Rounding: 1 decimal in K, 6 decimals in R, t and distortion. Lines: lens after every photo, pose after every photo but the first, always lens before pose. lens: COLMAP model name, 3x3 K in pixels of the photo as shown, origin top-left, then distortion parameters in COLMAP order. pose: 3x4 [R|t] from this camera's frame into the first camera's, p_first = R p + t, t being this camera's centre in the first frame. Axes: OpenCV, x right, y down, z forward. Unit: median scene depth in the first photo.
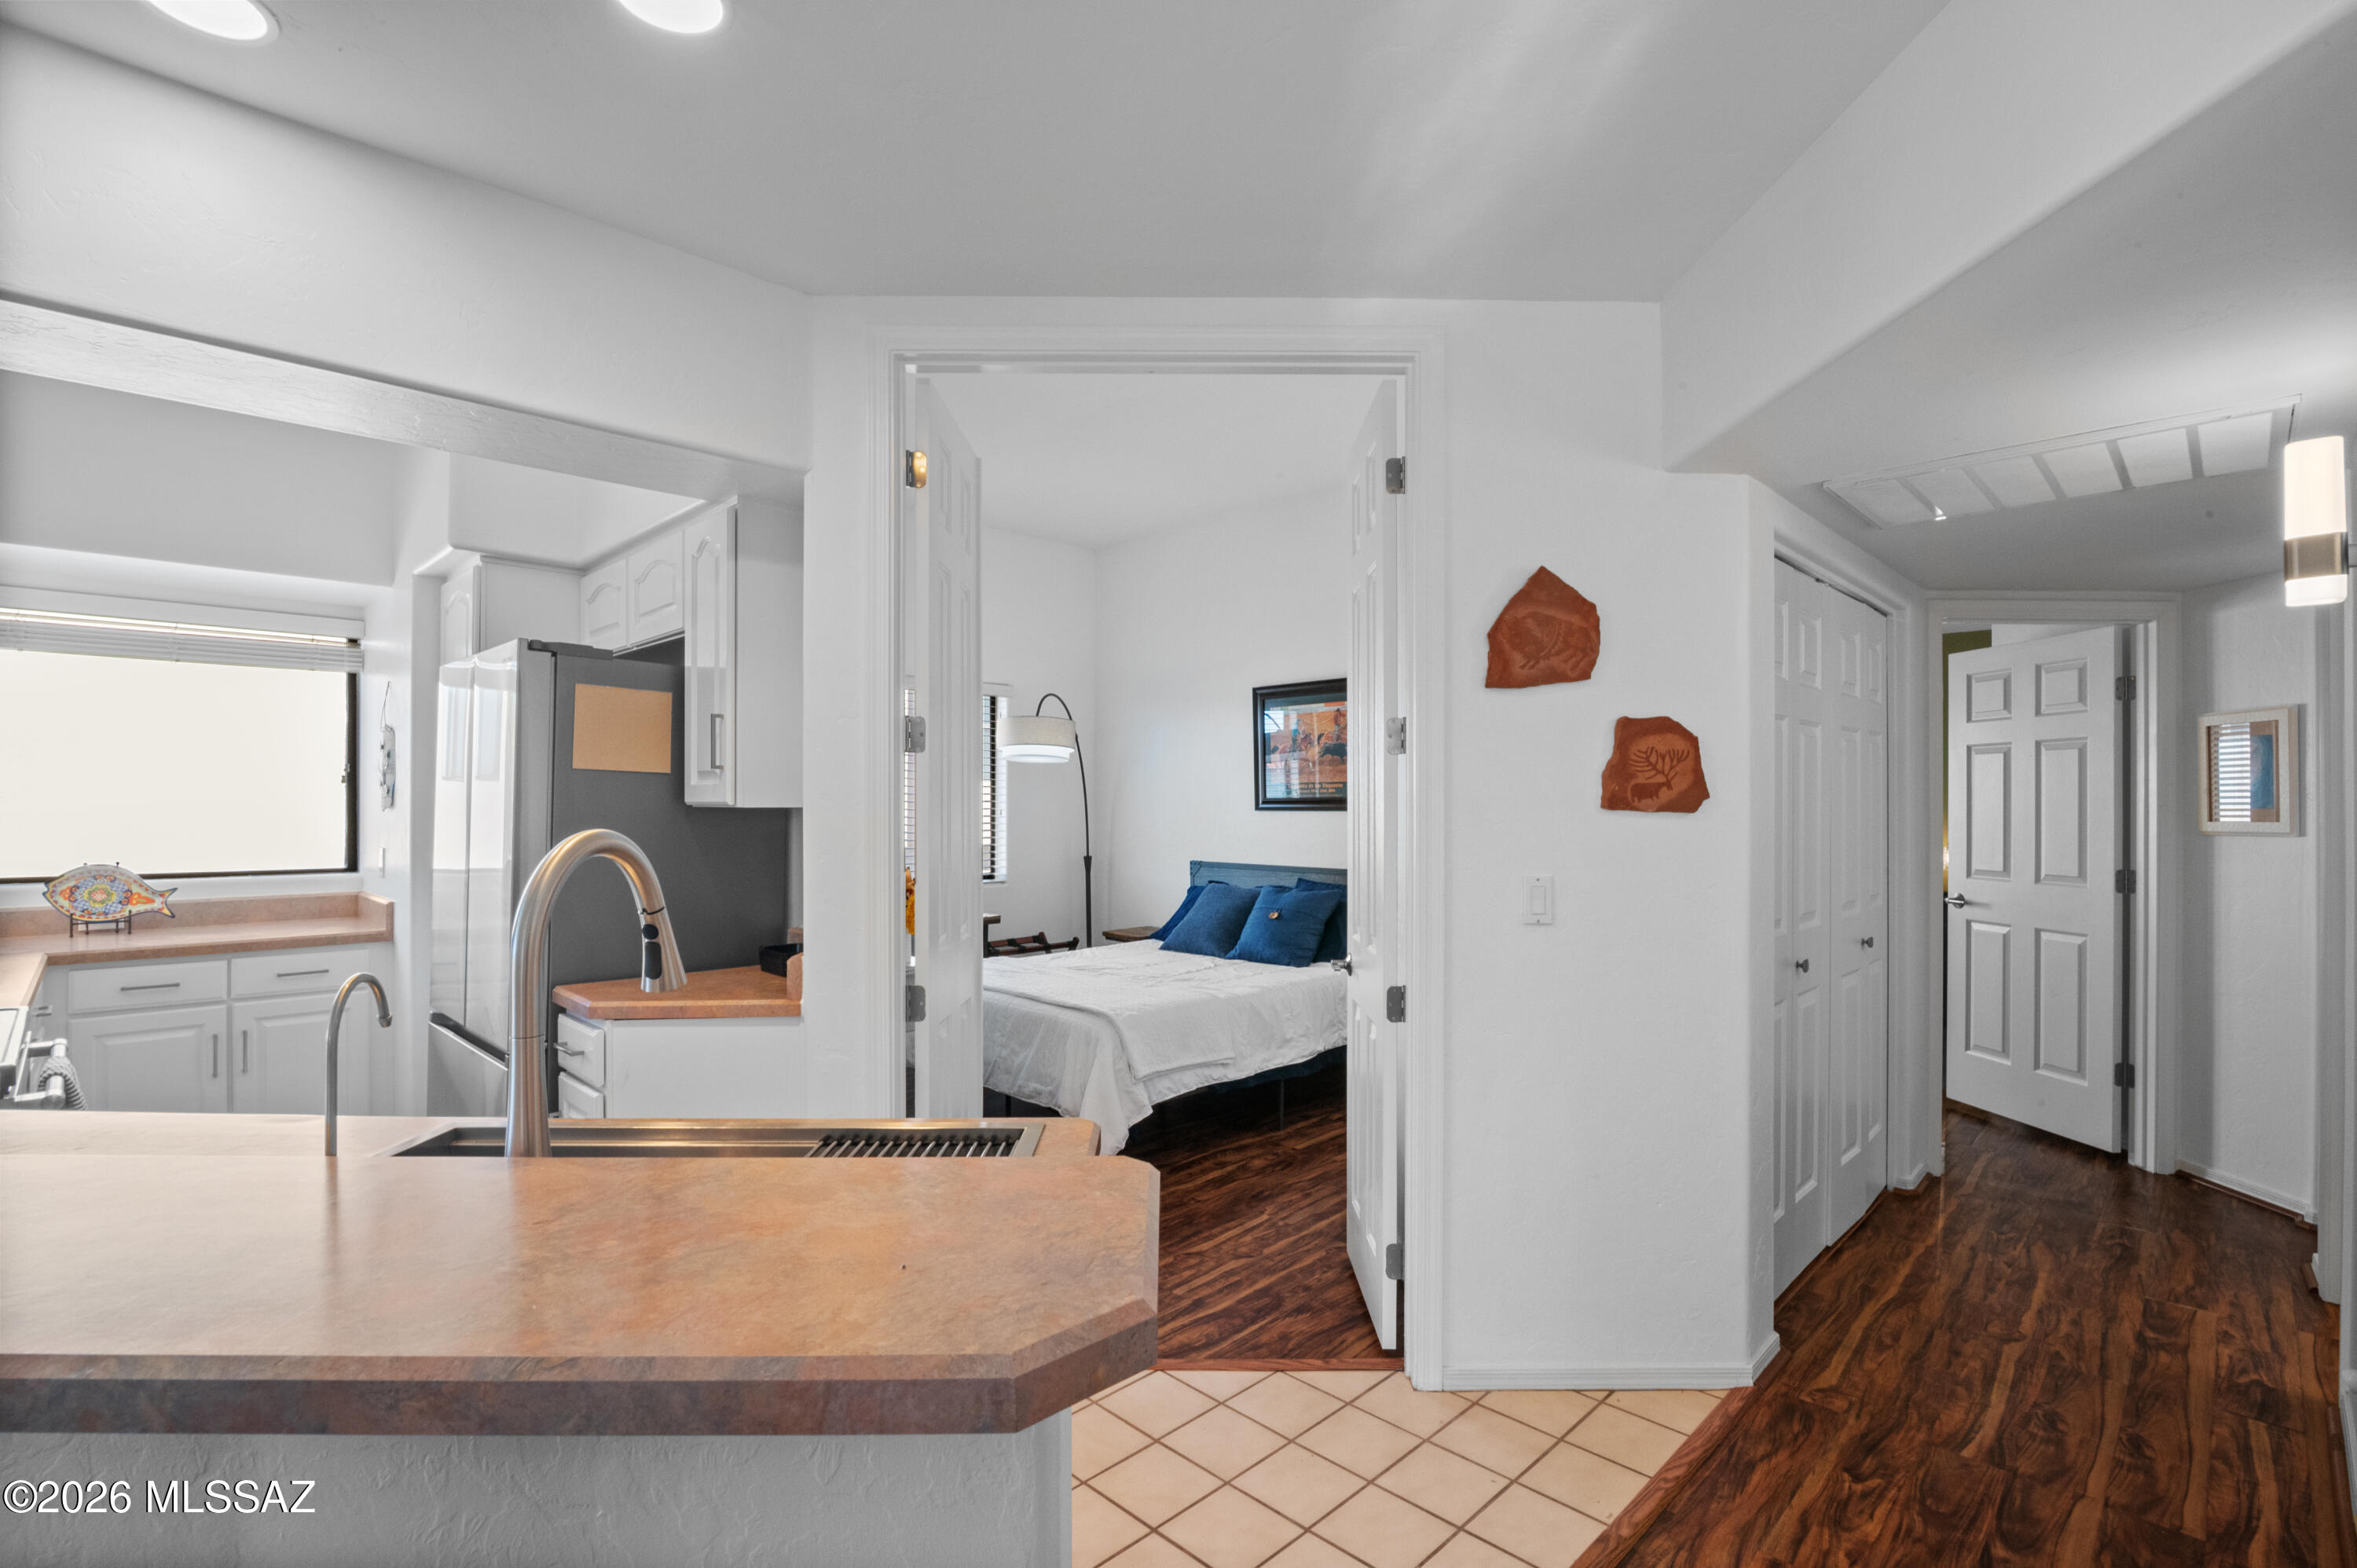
lens RADIAL K [[1085.1, 0, 1171.1], [0, 1085.1, 796.4], [0, 0, 1]] dist [-0.023393, 0.001744]
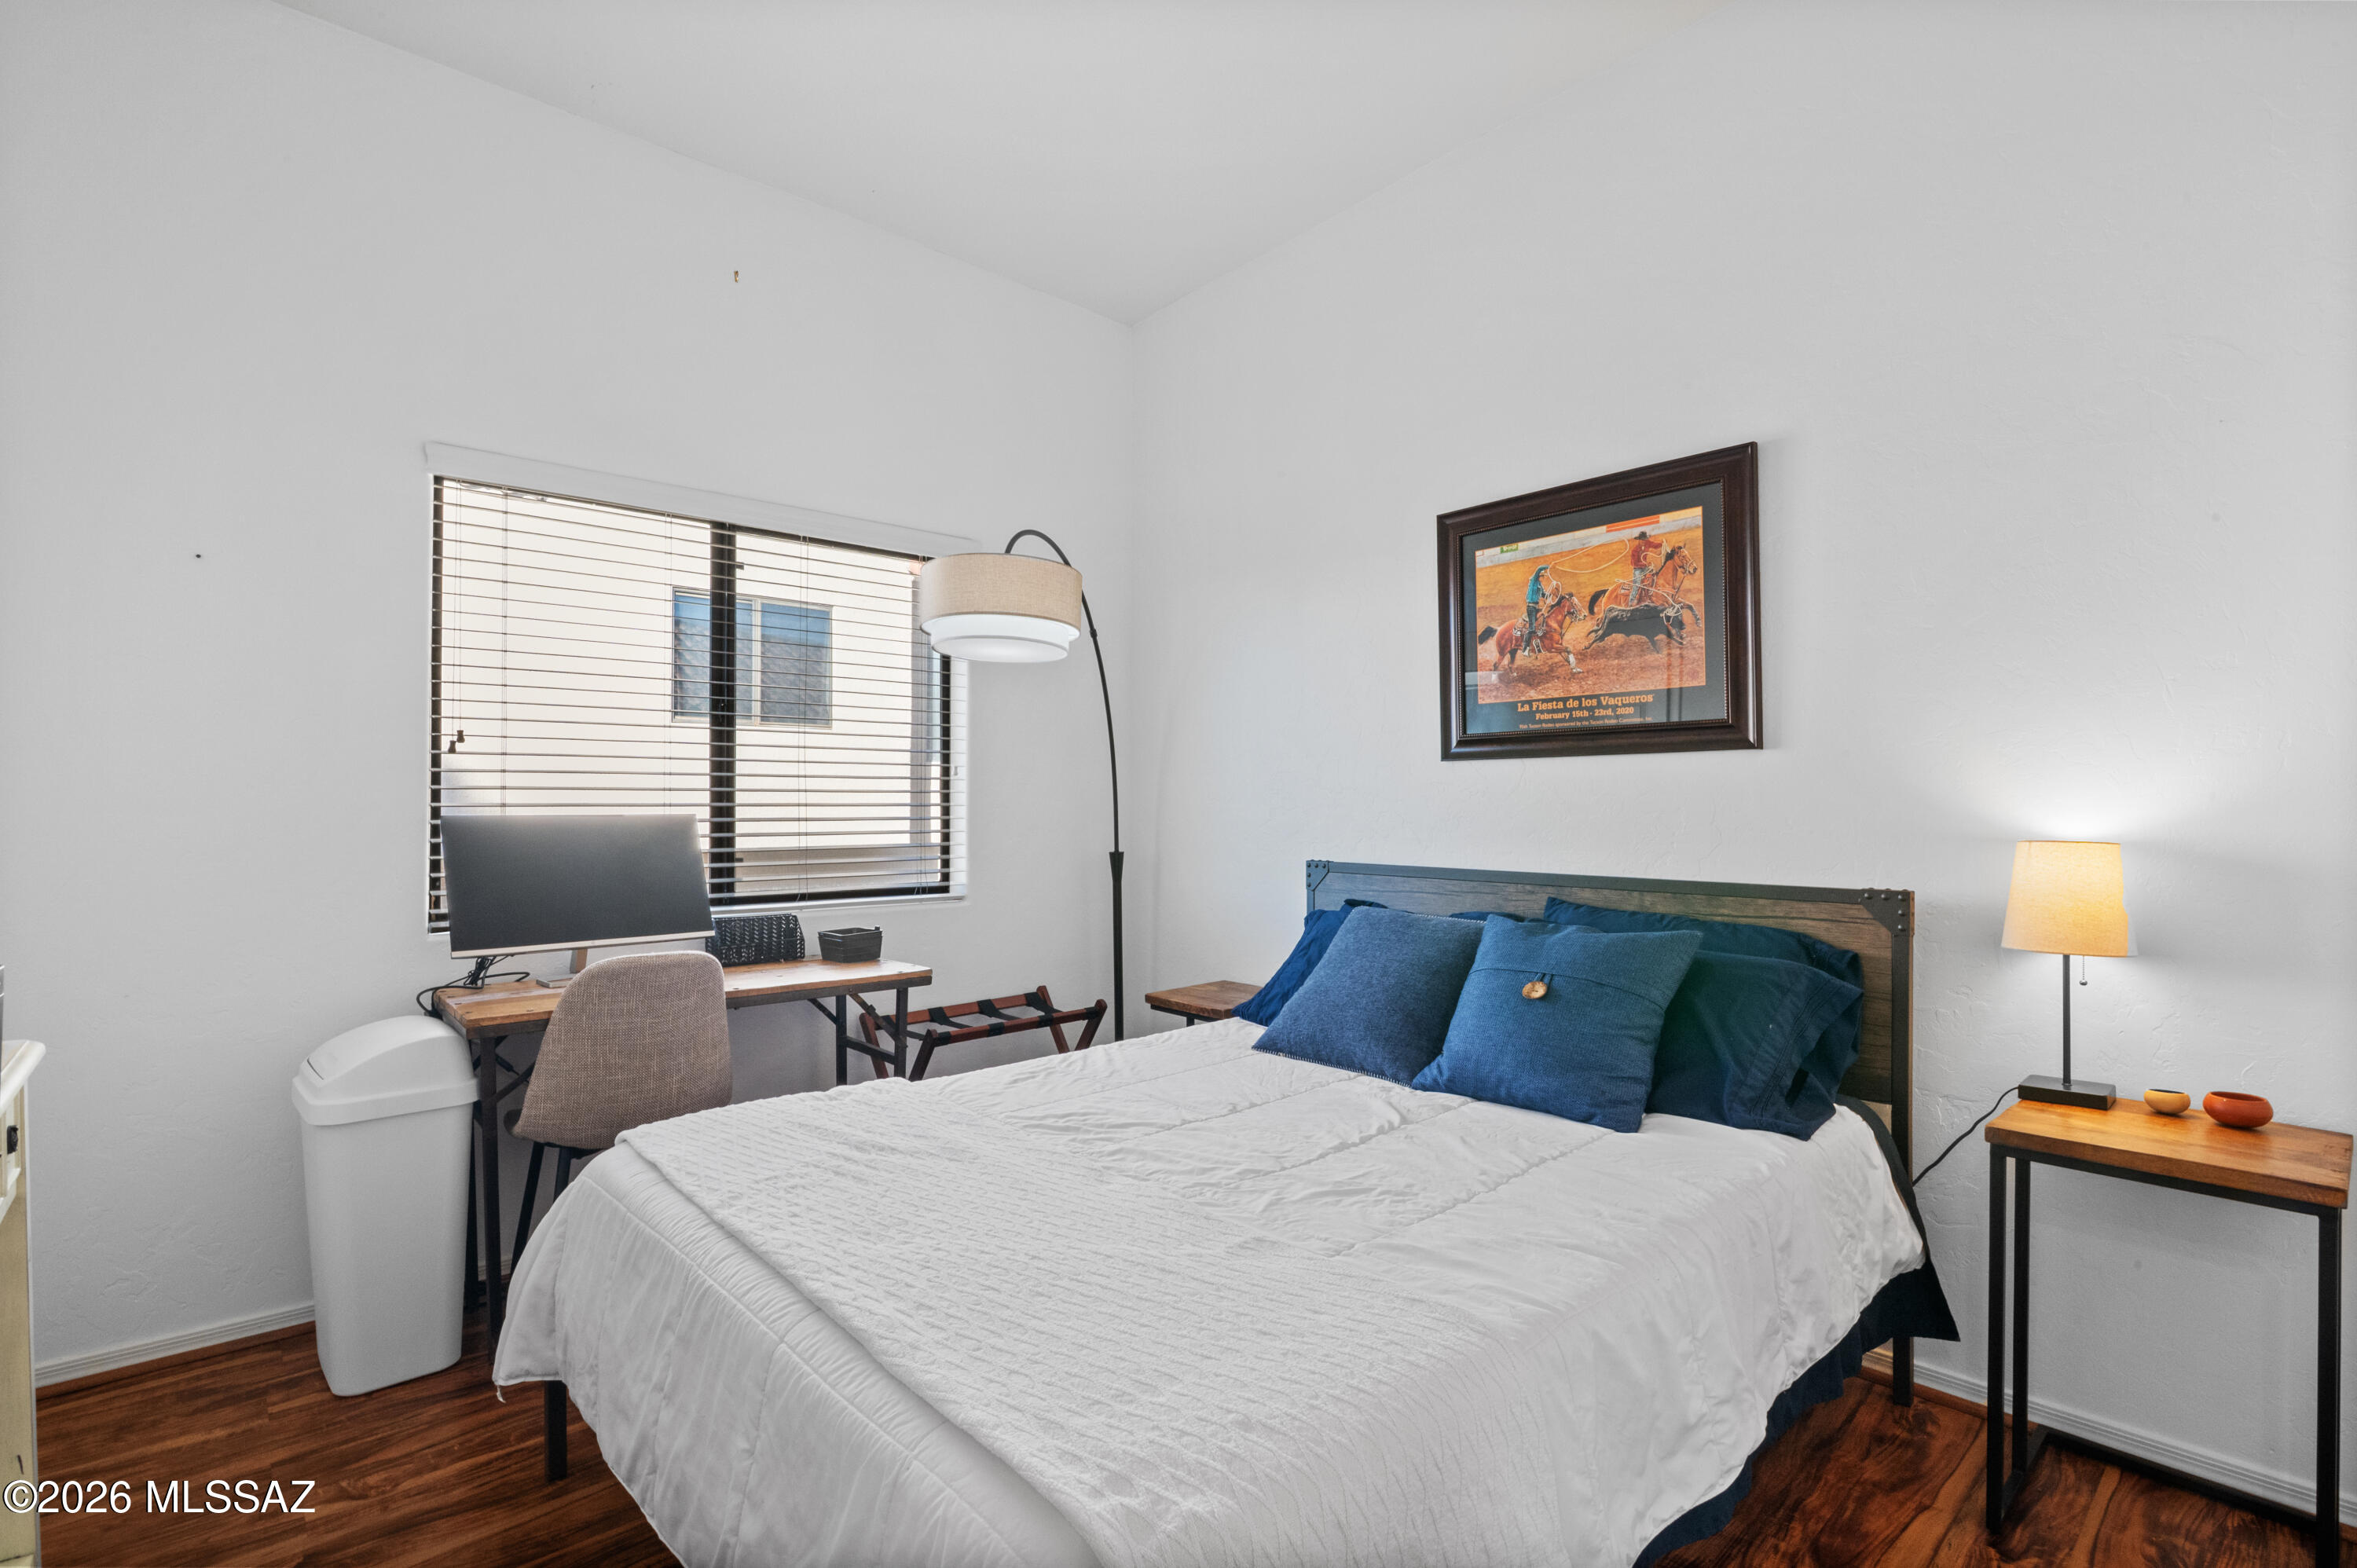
lens RADIAL K [[1085.1, 0, 1178.1], [0, 1085.1, 796.4], [0, 0, 1]] dist [-0.023393, 0.001744]
pose [[0.998455, -0.003672, -0.055441, -0.029092], [0.003803, 0.999990, 0.002263, 0.046844], [0.055433, -0.002471, 0.998459, 0.825958]]
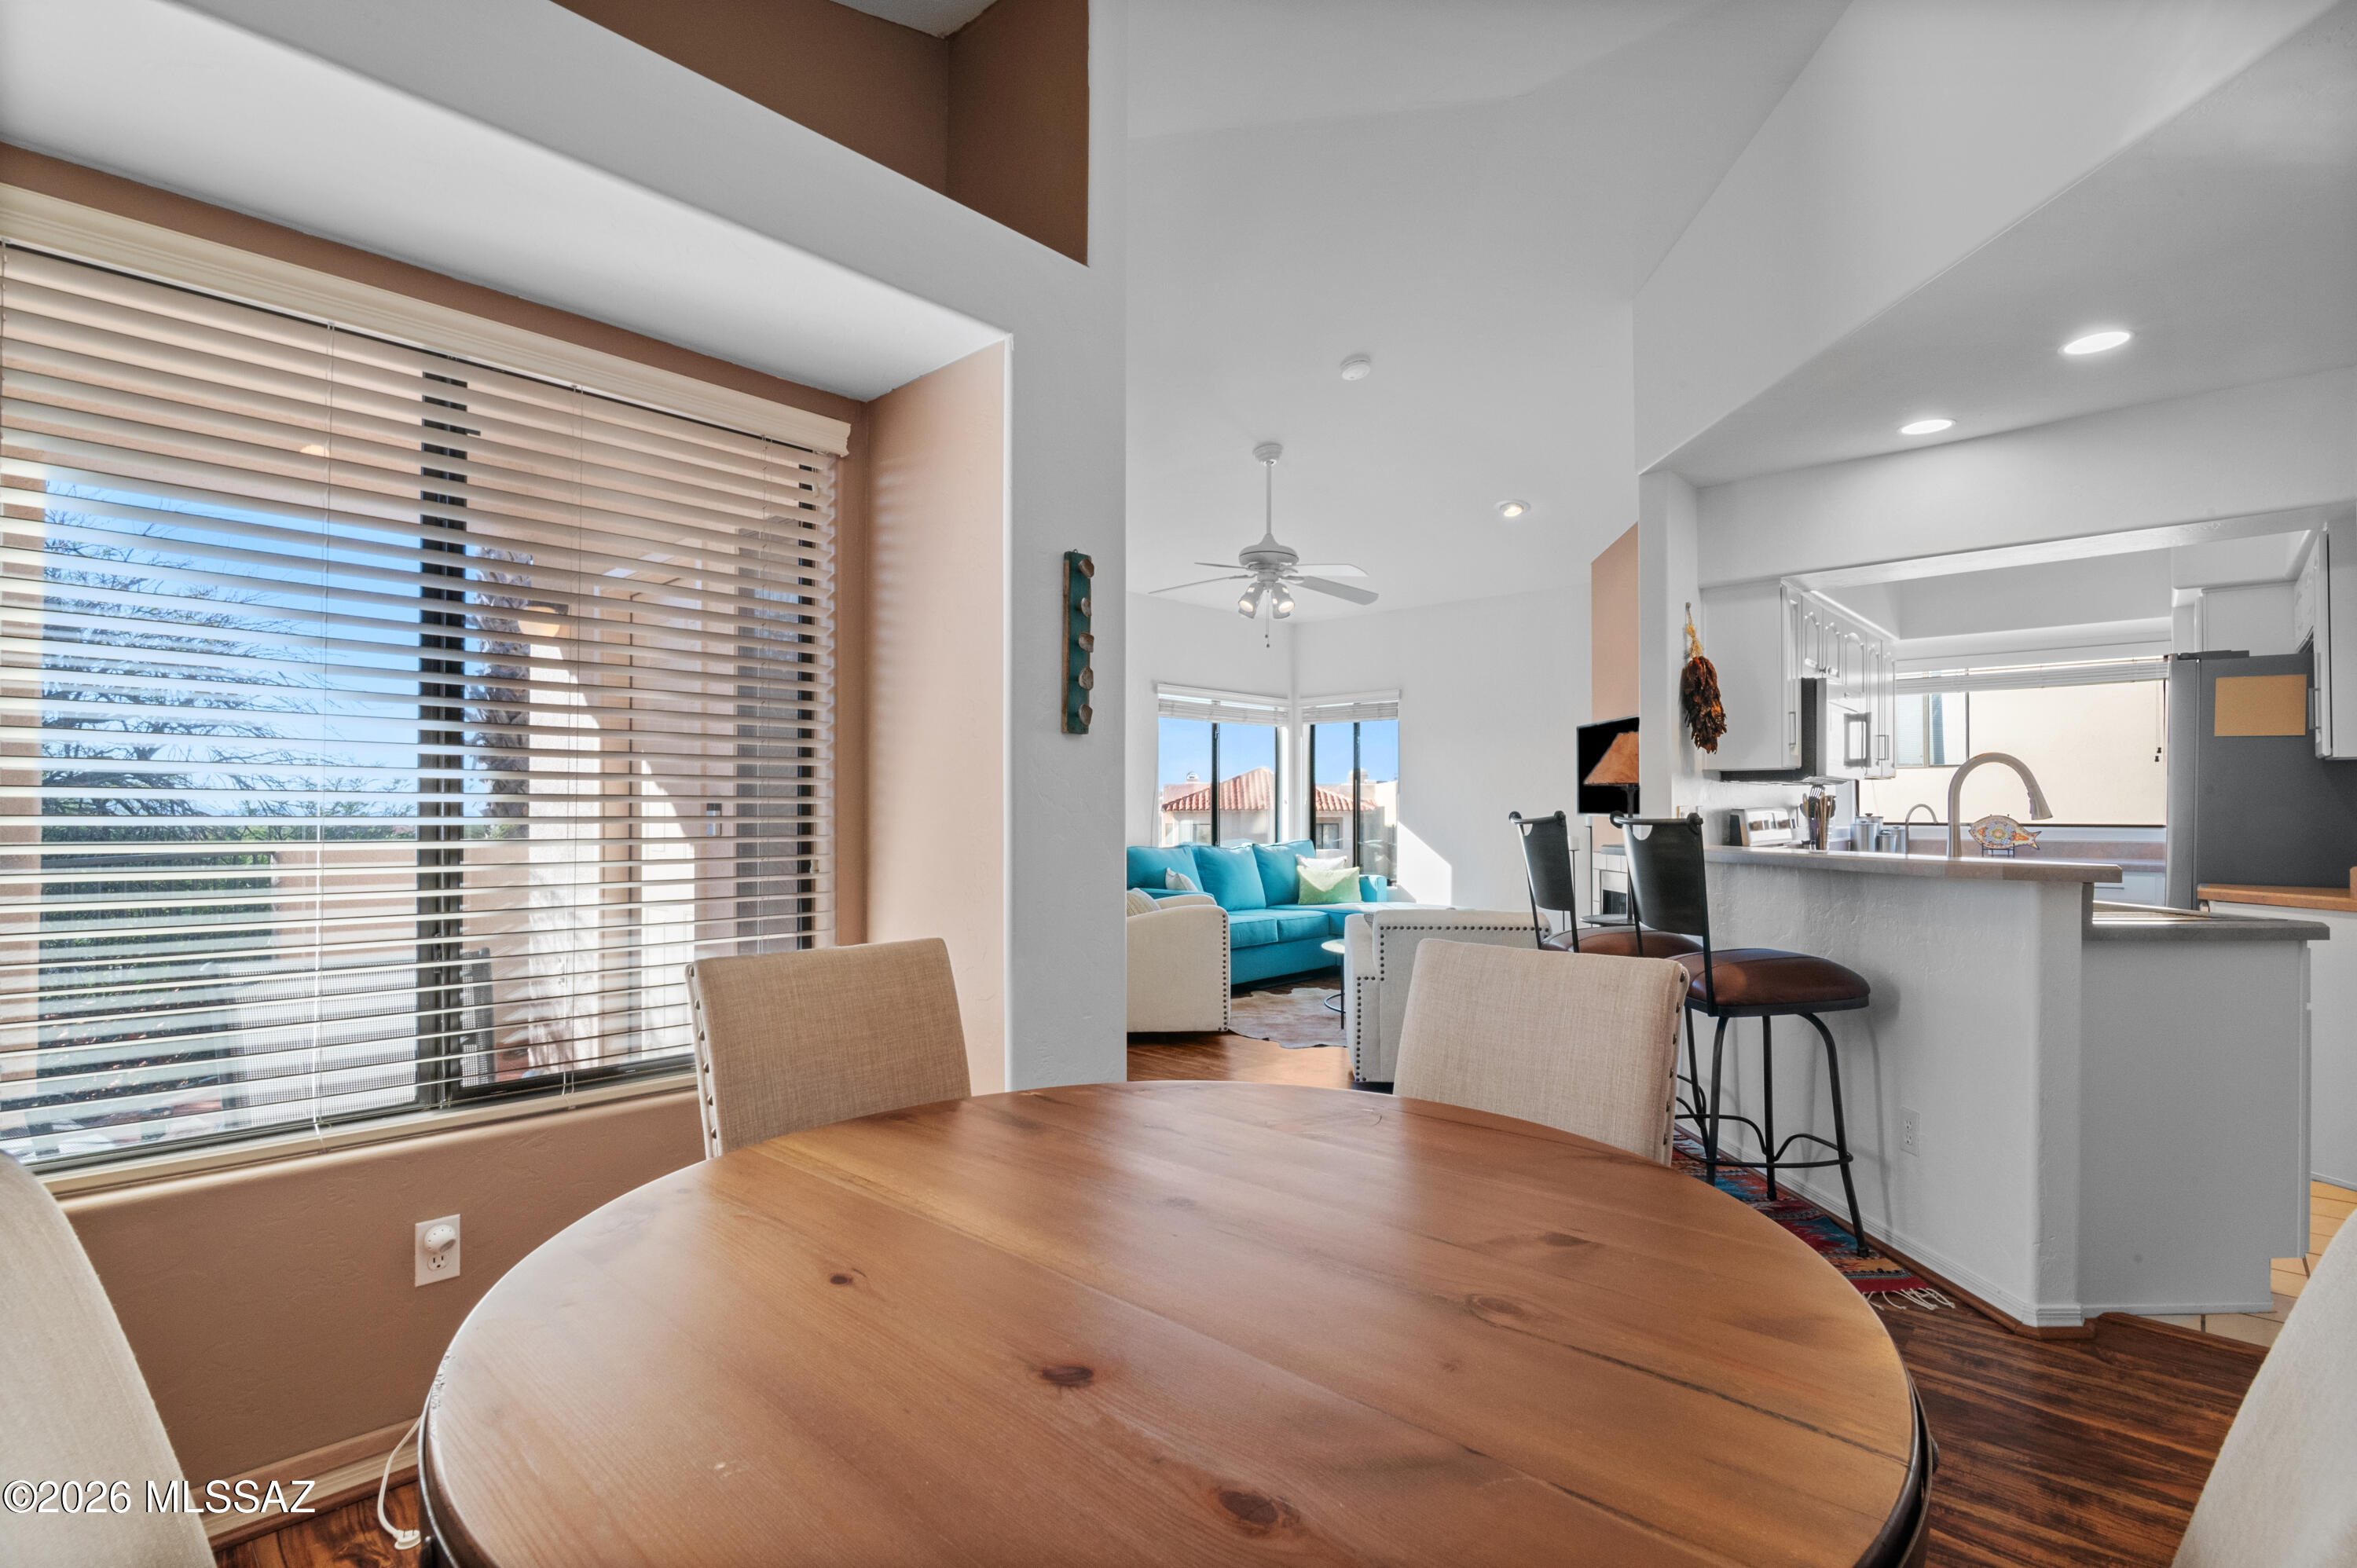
lens RADIAL K [[1085.1, 0, 1181.1], [0, 1085.1, 796.4], [0, 0, 1]] dist [-0.023393, 0.001744]
pose [[0.030032, -0.012337, -0.999473, 0.629527], [0.005597, 0.999910, -0.012175, 0.048687], [0.999533, -0.005228, 0.030099, -0.331117]]
